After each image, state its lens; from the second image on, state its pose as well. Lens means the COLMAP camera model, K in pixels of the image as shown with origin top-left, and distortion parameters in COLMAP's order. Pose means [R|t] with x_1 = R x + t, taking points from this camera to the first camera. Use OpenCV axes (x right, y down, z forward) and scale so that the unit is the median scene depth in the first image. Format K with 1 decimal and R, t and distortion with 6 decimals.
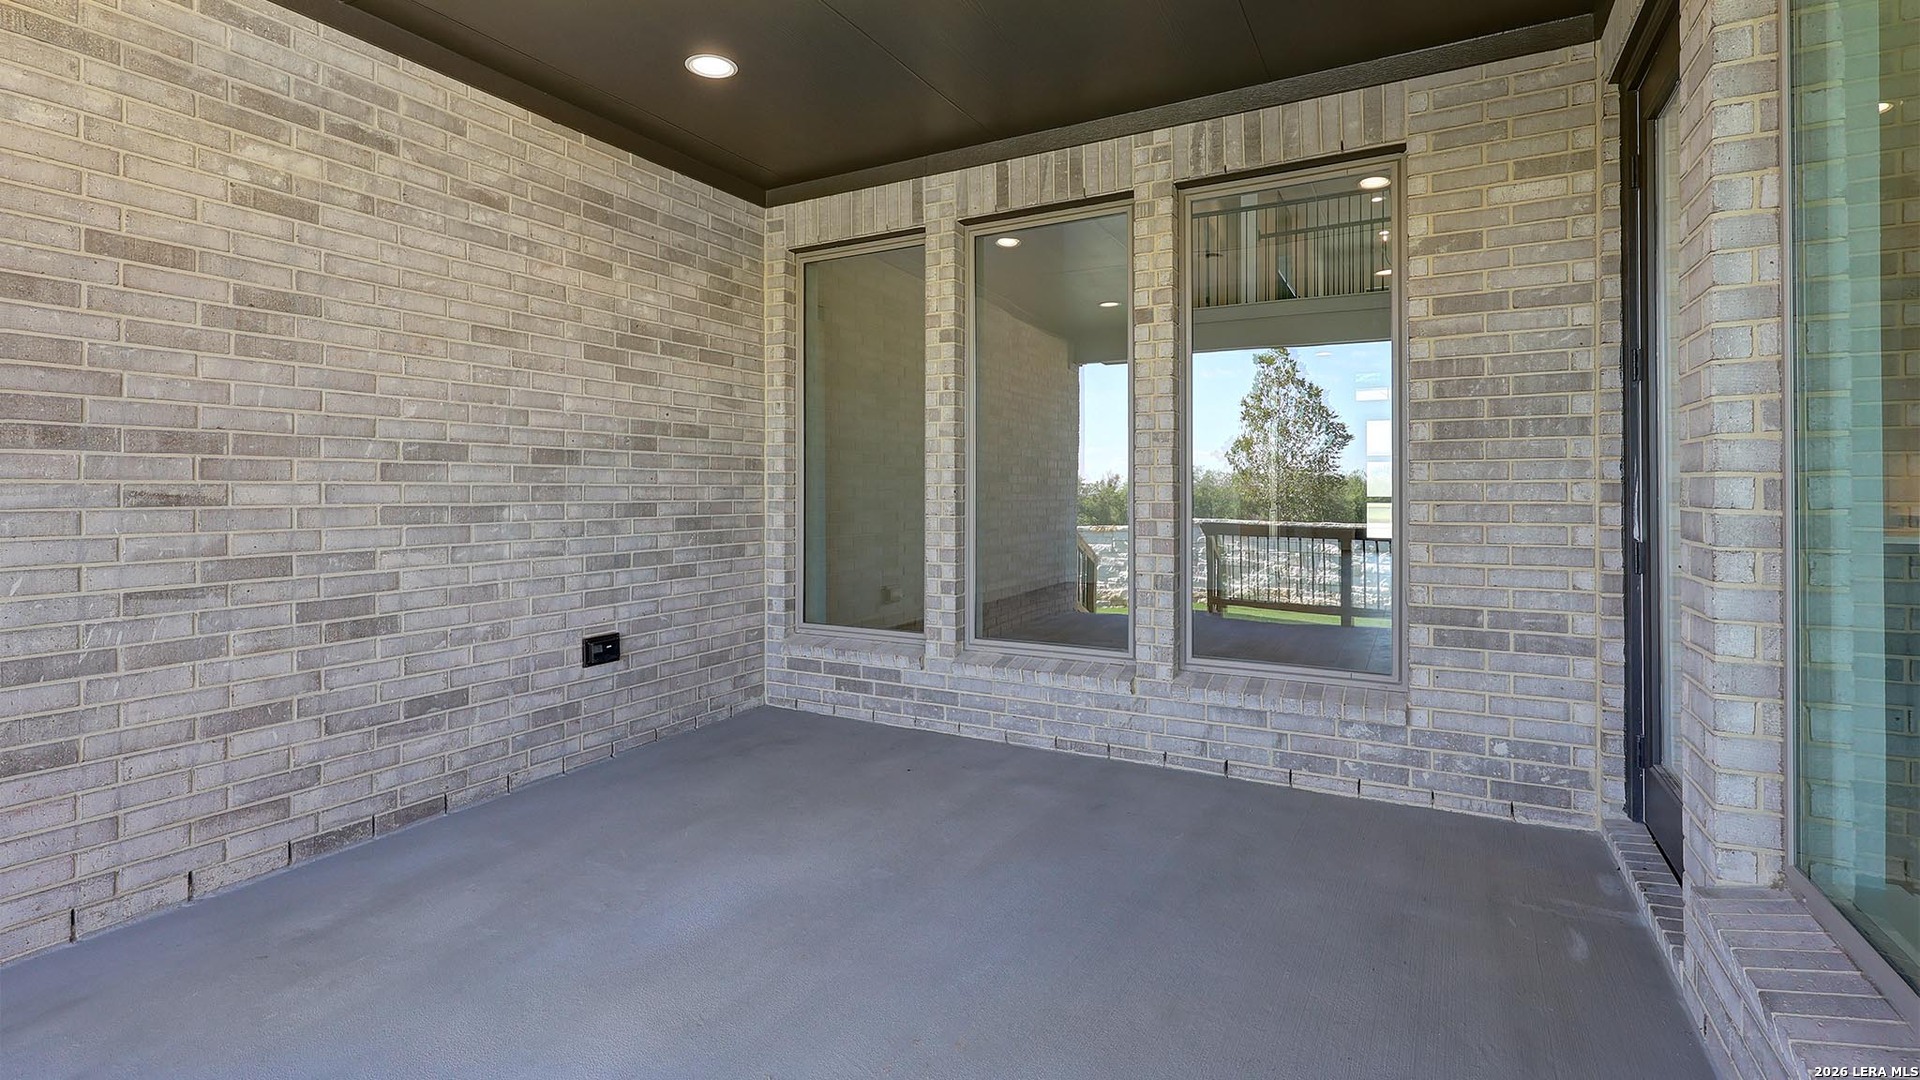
lens RADIAL K [[877.5, 0, 950.9], [0, 877.5, 486.2], [0, 0, 1]] dist [0.013167, 0.001156]
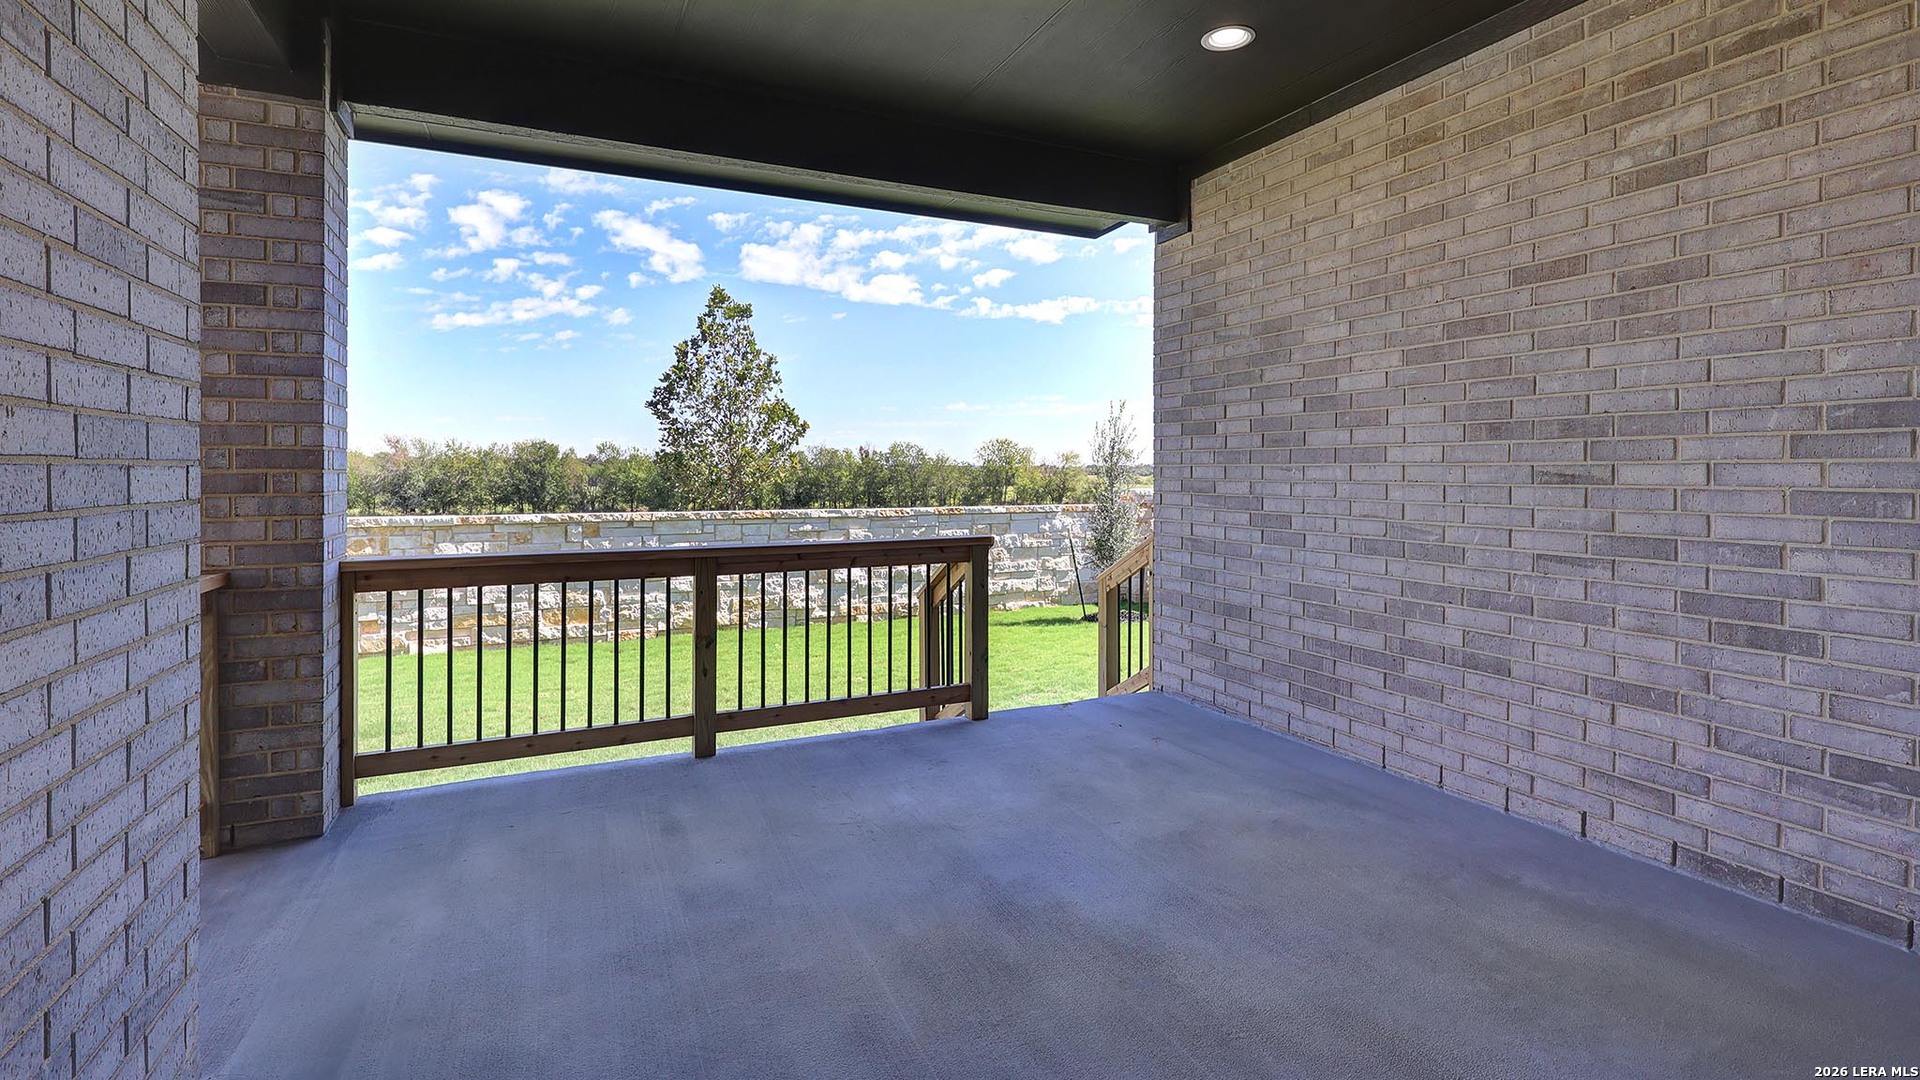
lens RADIAL K [[877.5, 0, 1011.5], [0, 877.5, 474.5], [0, 0, 1]] dist [0.013167, 0.001156]
pose [[-0.541785, 0.001370, -0.840516, 0.419555], [0.002215, 0.999998, 0.000202, 0.007143], [0.840514, -0.001752, -0.541787, 0.892409]]
